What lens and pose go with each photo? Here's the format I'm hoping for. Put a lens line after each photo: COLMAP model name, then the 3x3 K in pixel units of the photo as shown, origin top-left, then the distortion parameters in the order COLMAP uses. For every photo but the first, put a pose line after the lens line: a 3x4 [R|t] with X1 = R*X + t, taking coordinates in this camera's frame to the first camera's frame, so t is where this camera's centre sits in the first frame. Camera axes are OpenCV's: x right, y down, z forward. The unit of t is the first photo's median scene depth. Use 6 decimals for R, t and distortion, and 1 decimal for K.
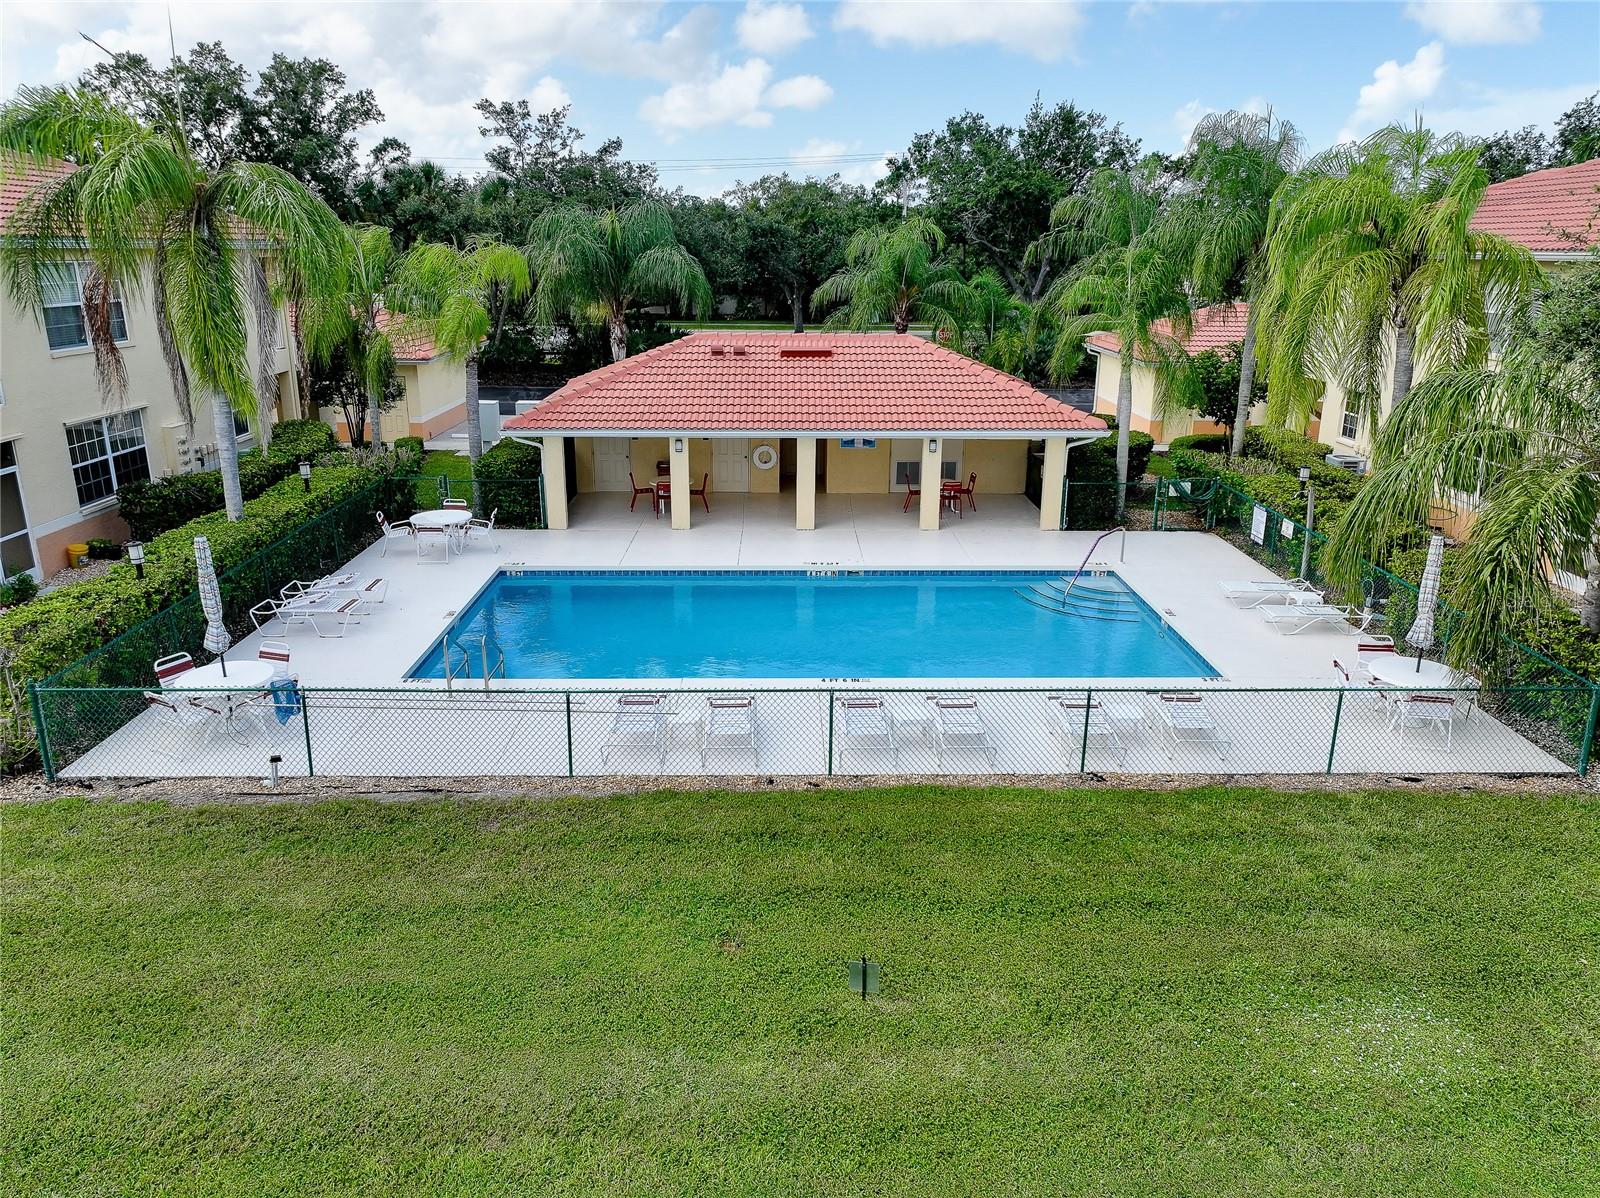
lens RADIAL K [[1105.0, 0, 800.0], [0, 1105.0, 599.0], [0, 0, 1]] dist [0.006501, -0.001730]
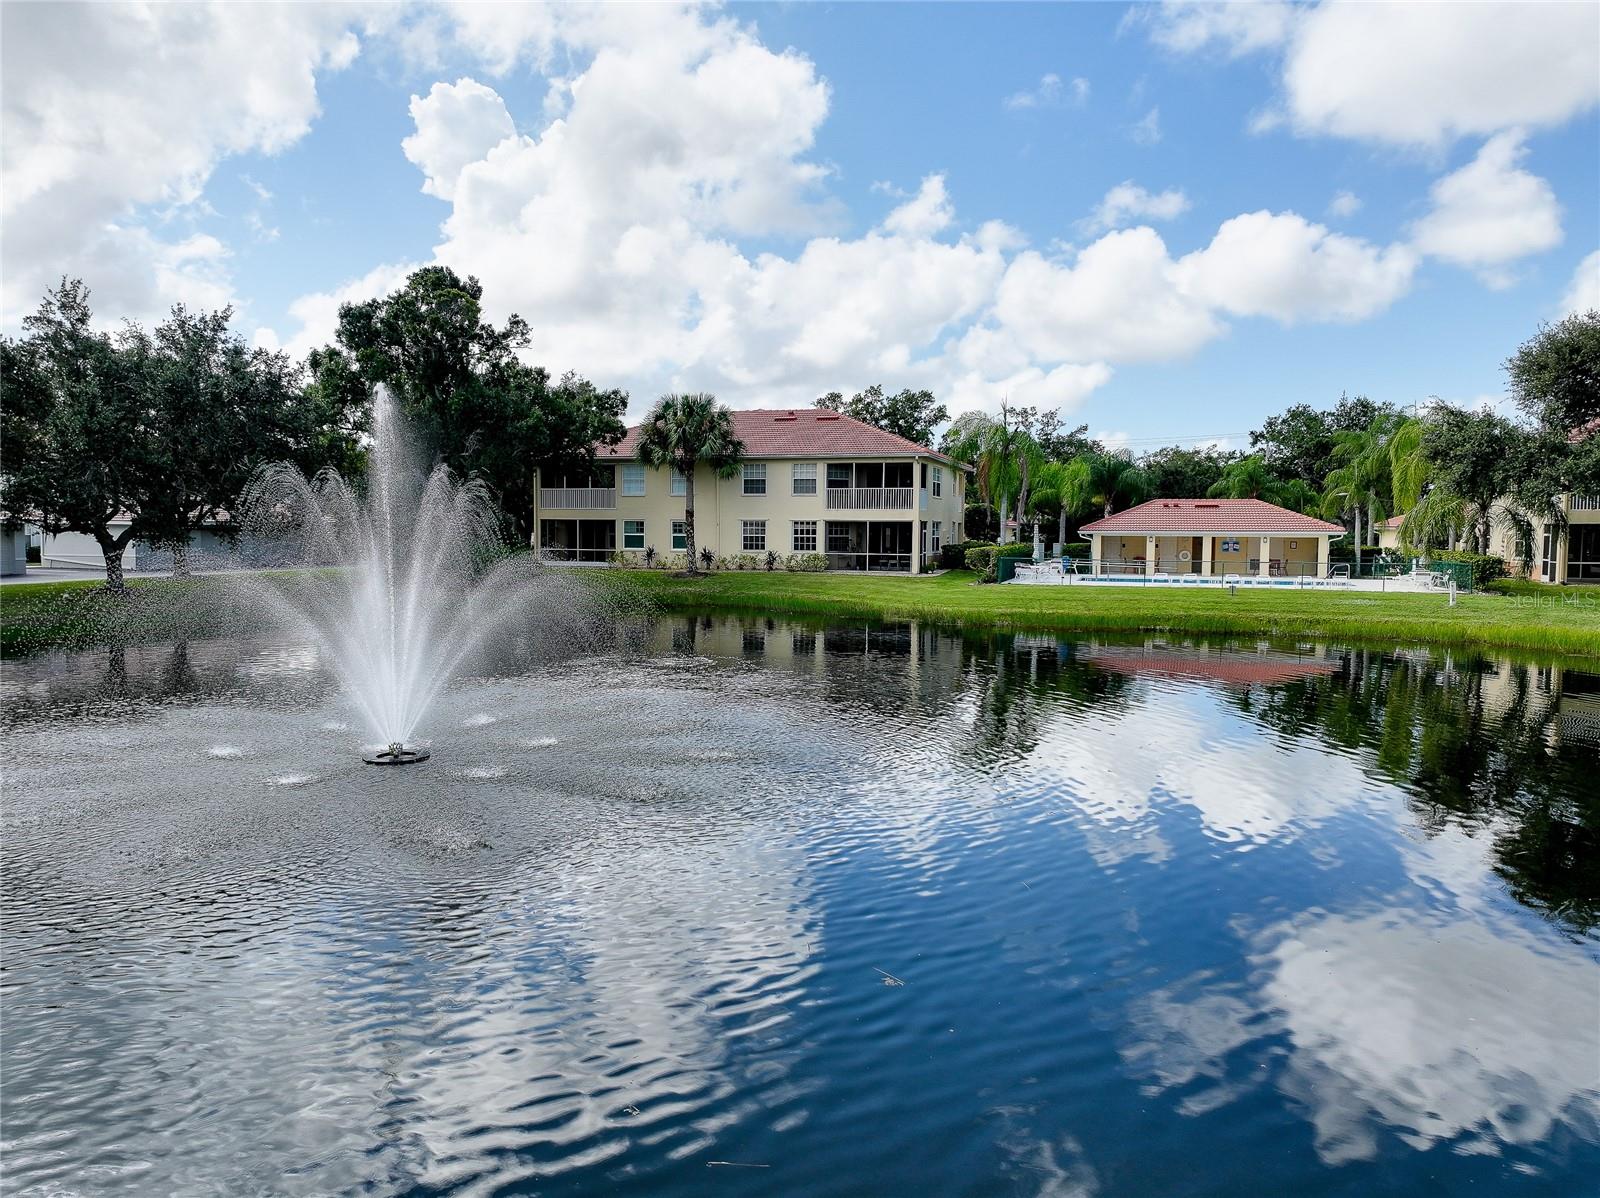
lens RADIAL K [[1105.0, 0, 800.0], [0, 1105.0, 599.0], [0, 0, 1]] dist [0.006501, -0.001730]
pose [[0.949399, 0.018760, -0.313511, -0.038926], [-0.094464, 0.969050, -0.228076, 0.305991], [0.299529, 0.246150, 0.921788, -0.712968]]
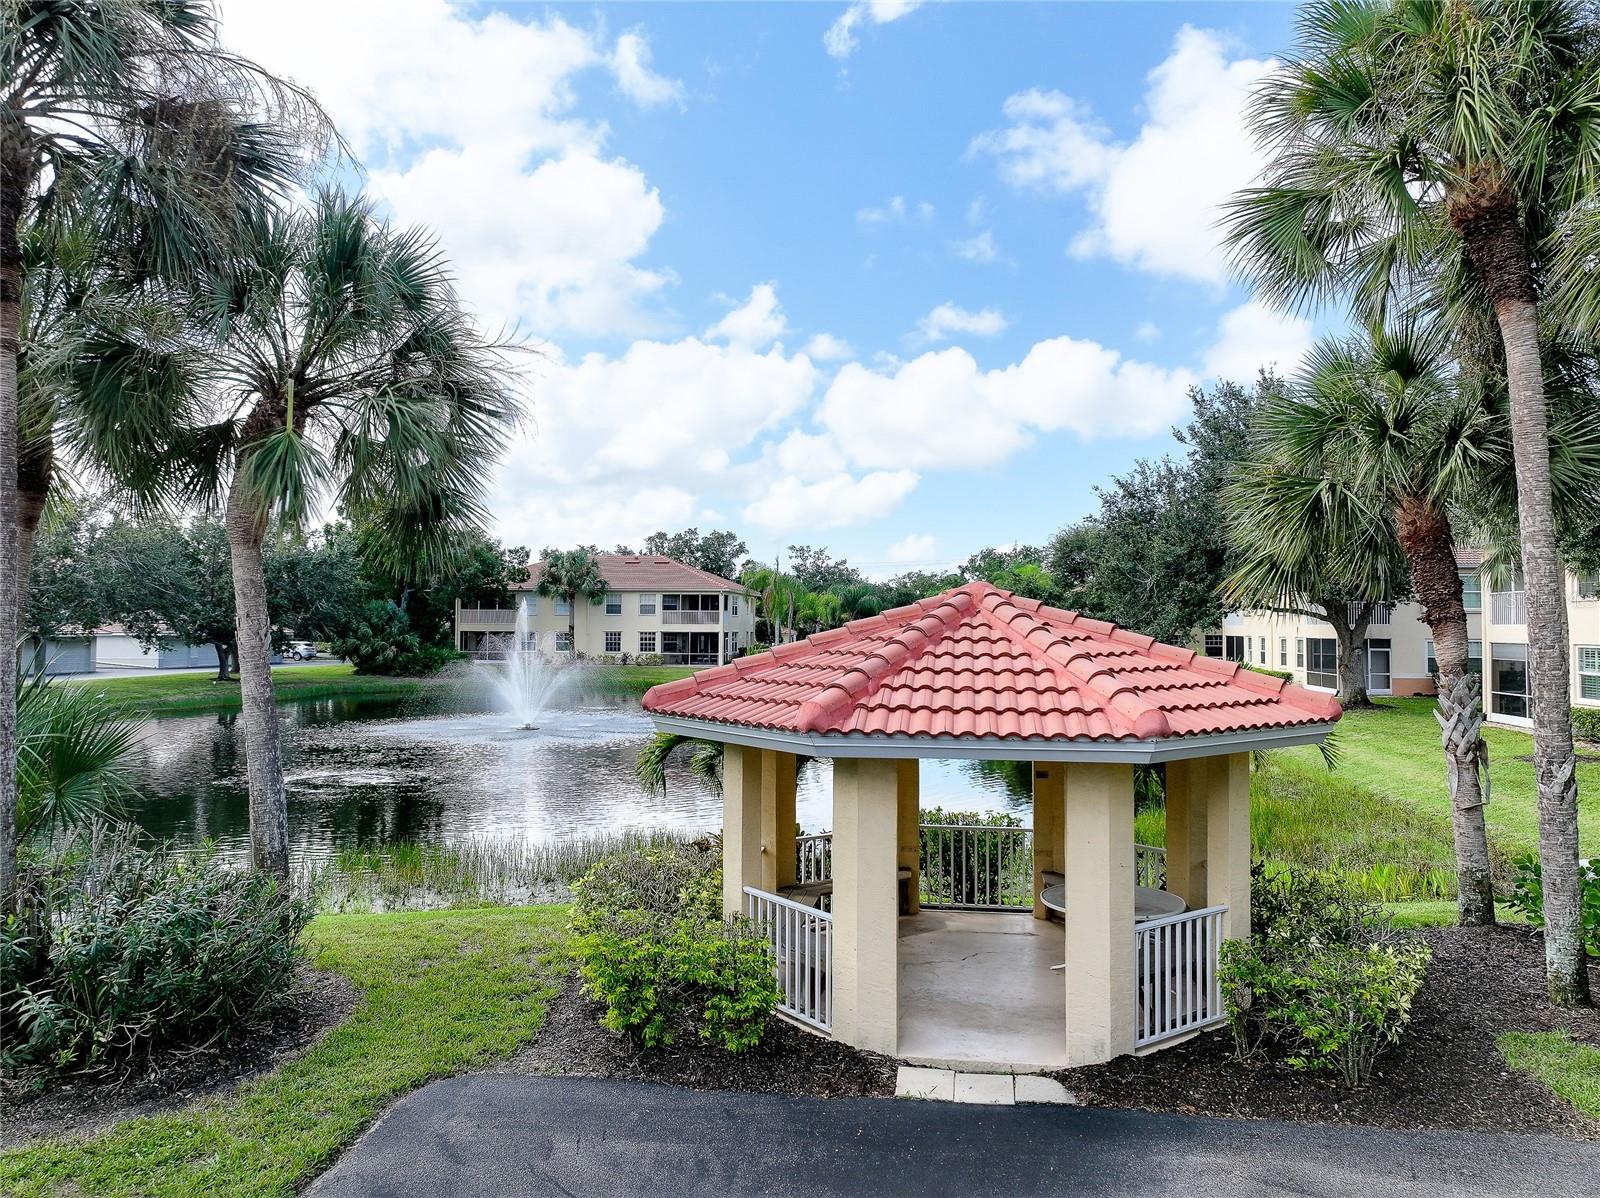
lens RADIAL K [[1105.0, 0, 800.0], [0, 1105.0, 599.0], [0, 0, 1]] dist [0.006501, -0.001730]
pose [[0.985820, -0.007709, -0.167627, 0.143989], [-0.048047, 0.944151, -0.325990, 0.482539], [0.160778, 0.329422, 0.930393, -1.307149]]
